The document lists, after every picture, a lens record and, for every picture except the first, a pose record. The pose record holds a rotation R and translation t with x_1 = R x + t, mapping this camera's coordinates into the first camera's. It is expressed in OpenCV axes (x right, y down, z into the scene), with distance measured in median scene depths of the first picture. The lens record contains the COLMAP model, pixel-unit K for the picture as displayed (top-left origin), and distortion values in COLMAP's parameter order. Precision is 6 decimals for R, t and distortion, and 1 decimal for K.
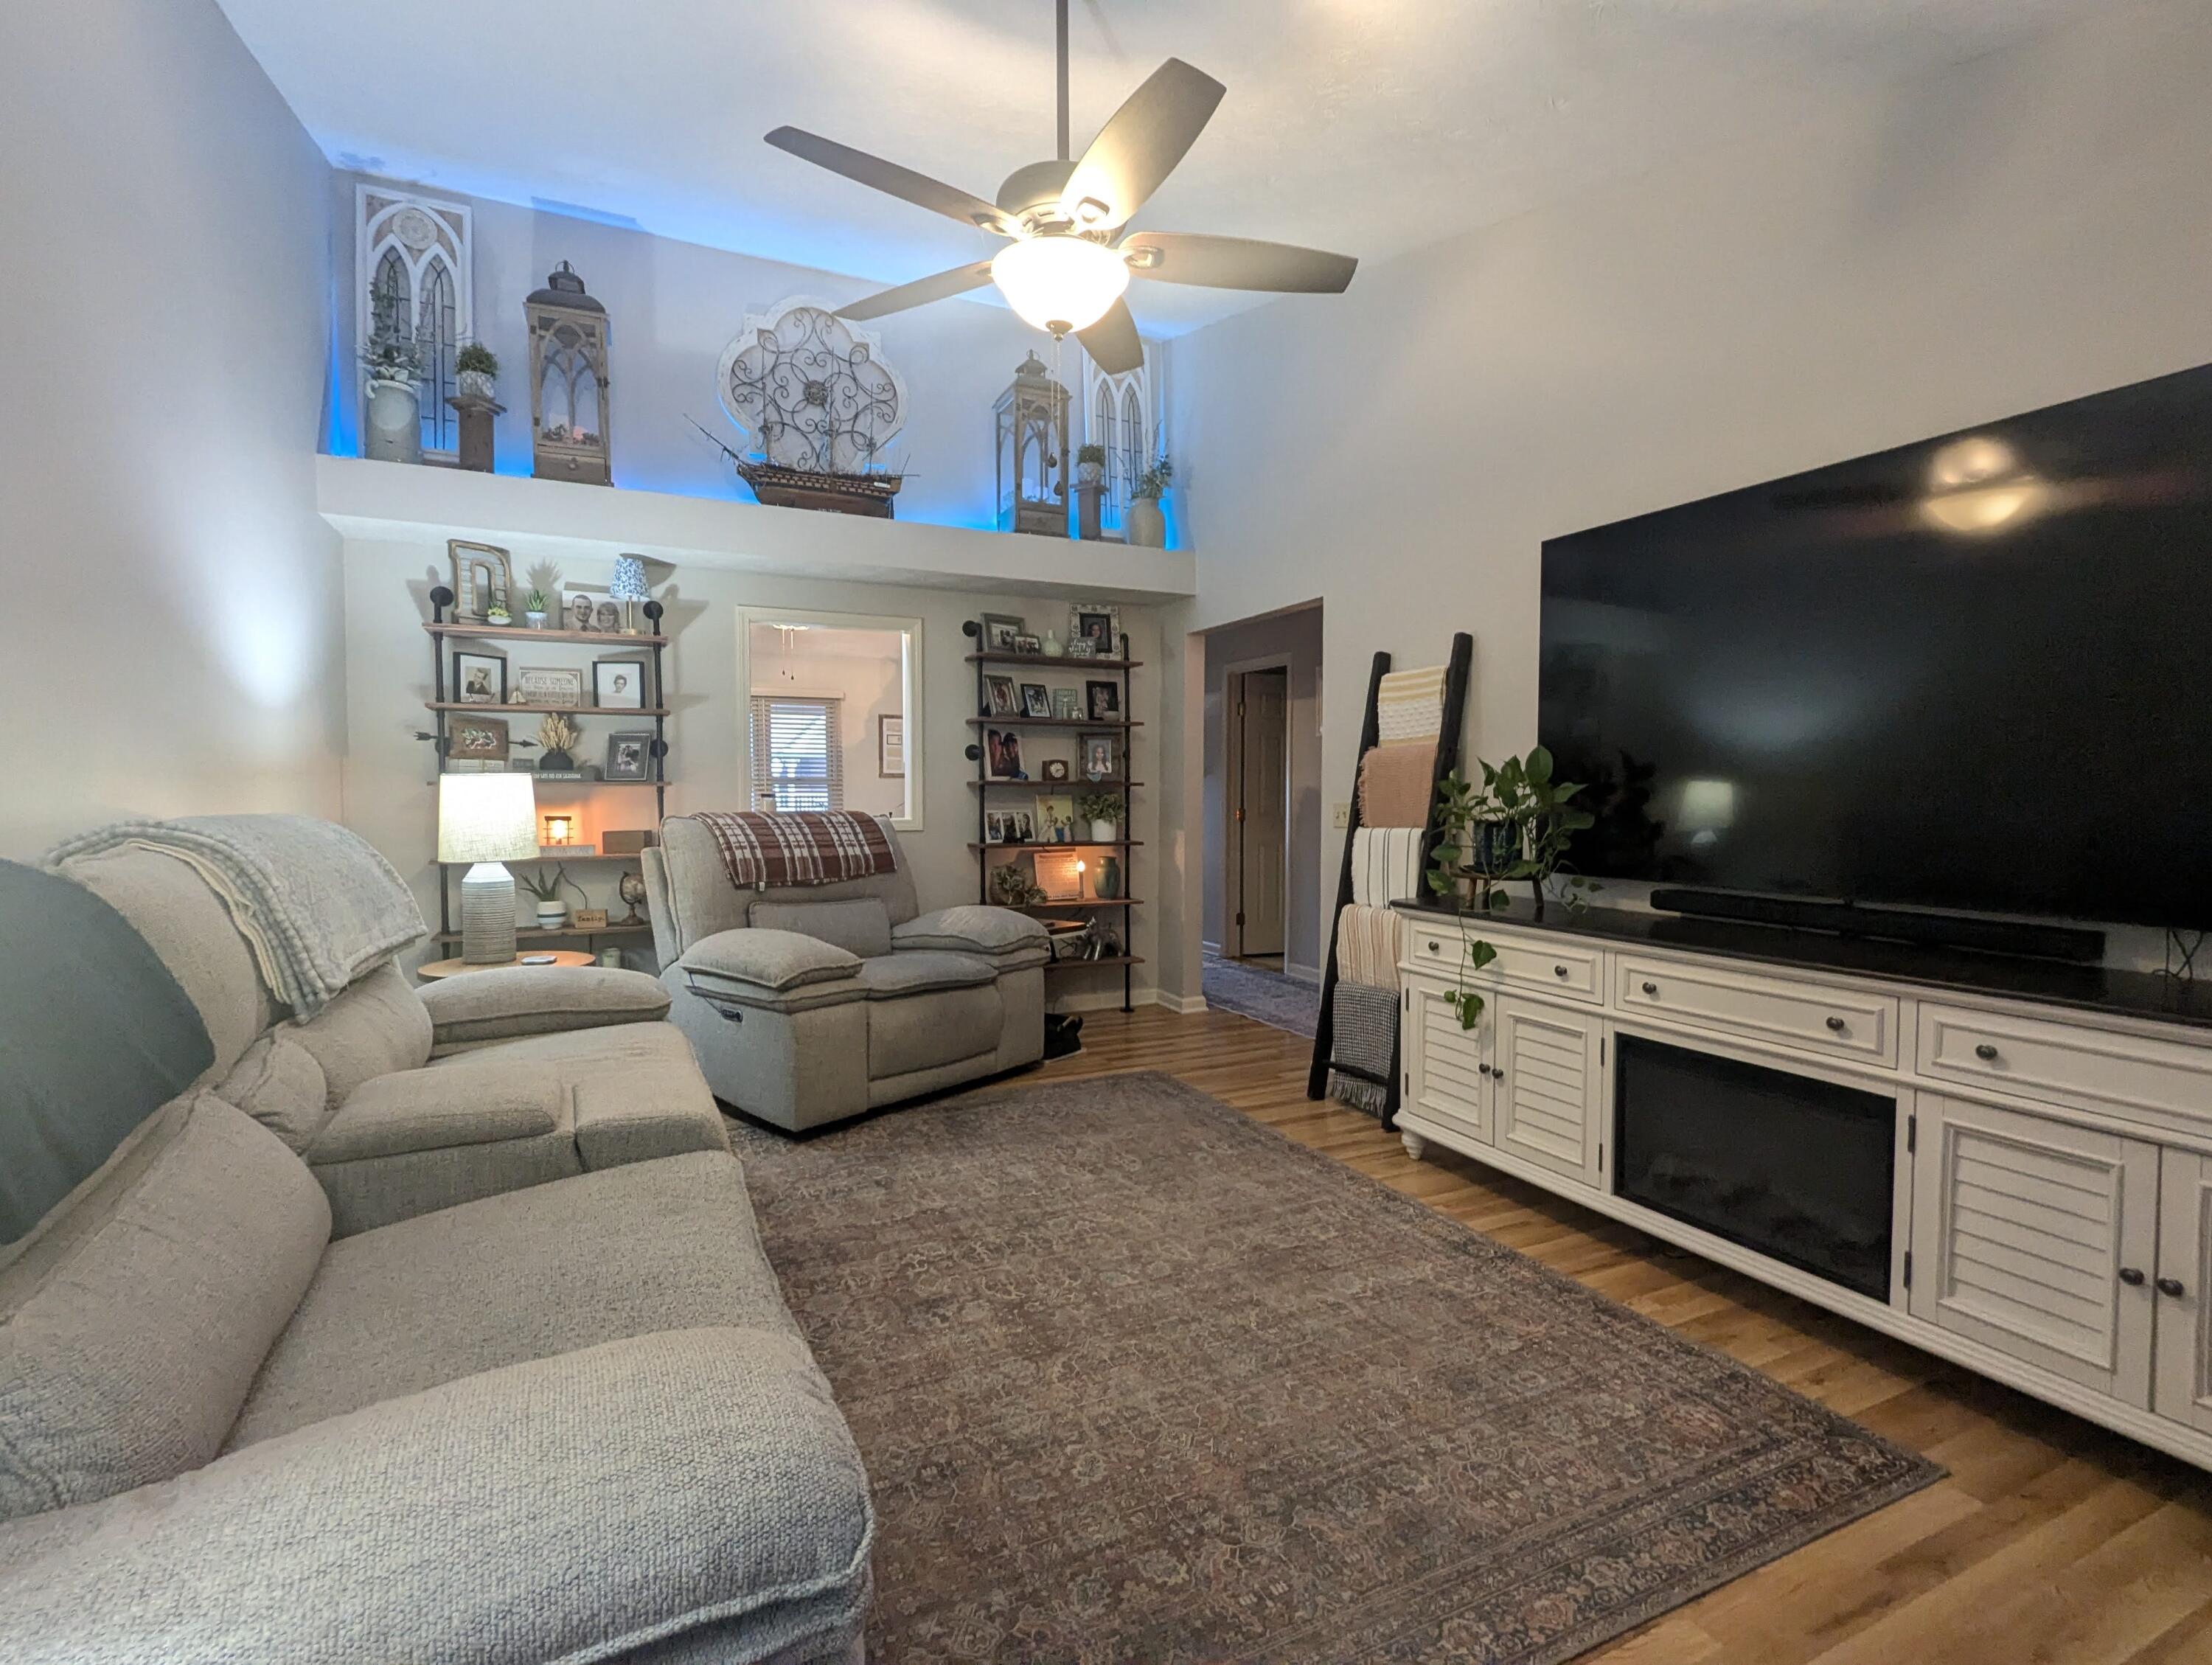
lens RADIAL K [[1035.1, 0, 1105.2], [0, 1035.1, 839.2], [0, 0, 1]] dist [-0.005474, 0.000148]
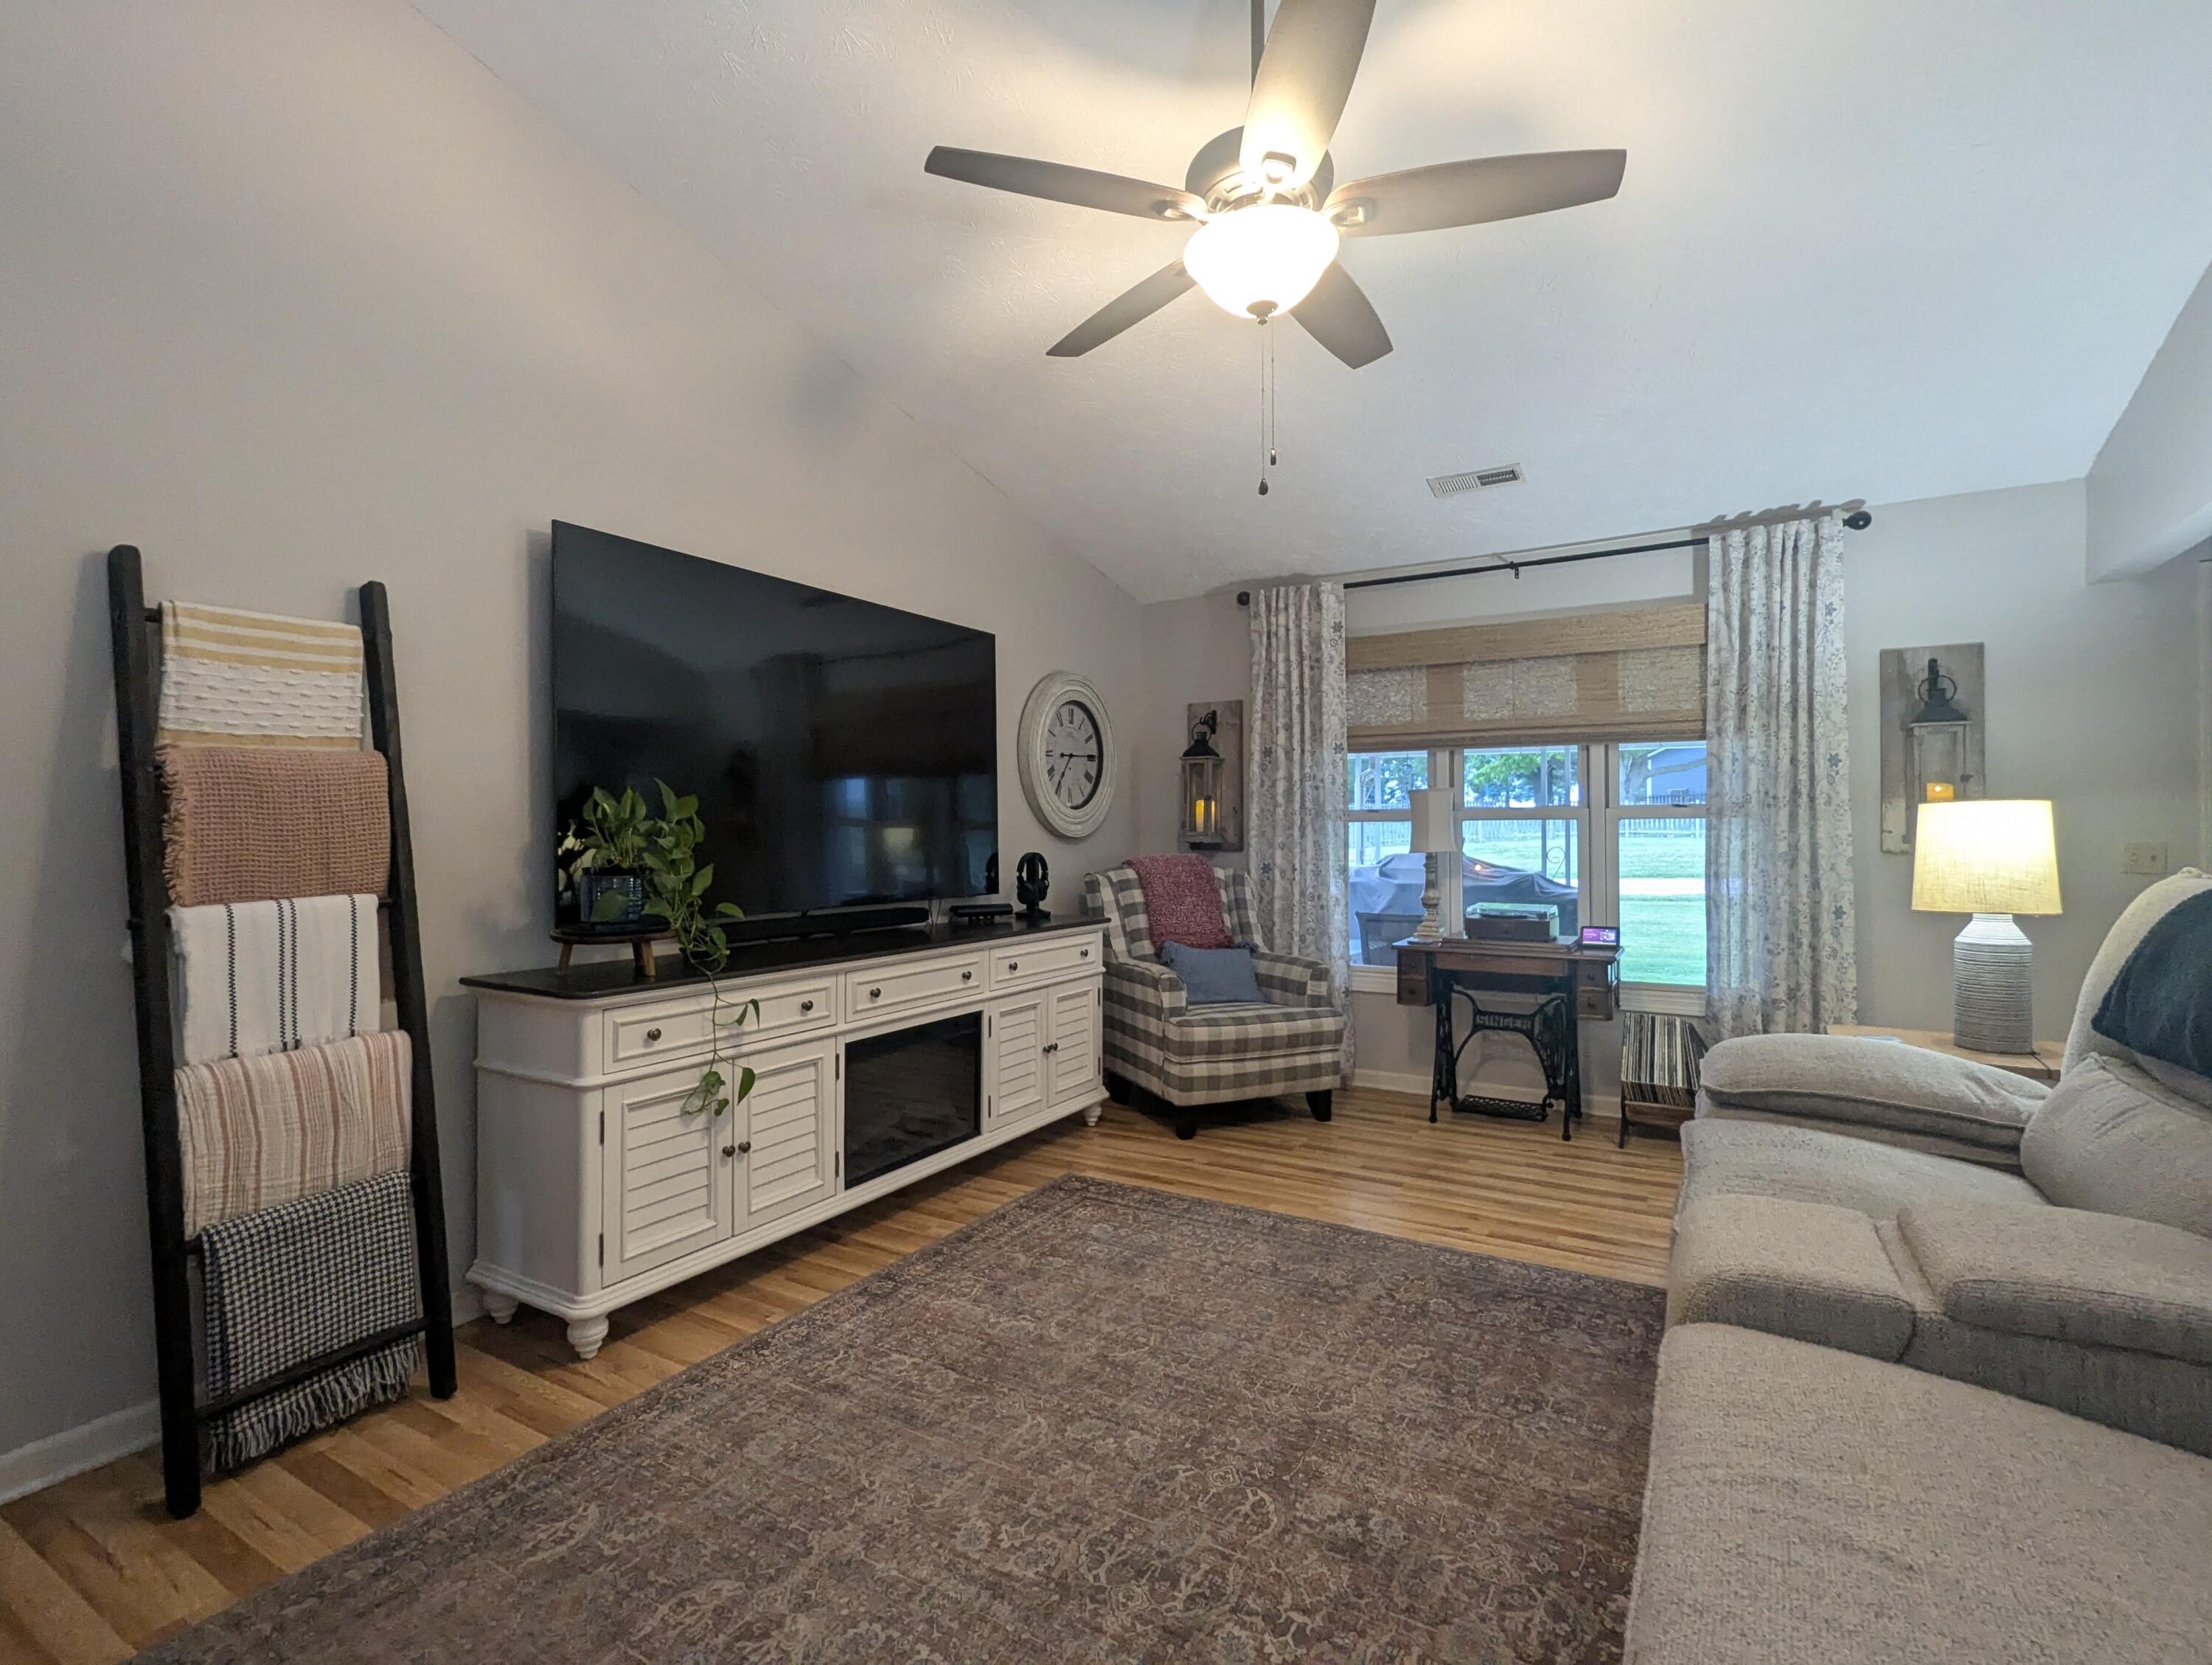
lens RADIAL K [[1035.1, 0, 1114.5], [0, 1035.1, 826.5], [0, 0, 1]] dist [-0.005474, 0.000148]
pose [[-0.547849, 0.003849, 0.836569, -0.620847], [0.043127, 0.998790, 0.023647, -0.064774], [-0.835465, 0.049034, -0.547351, 1.382817]]
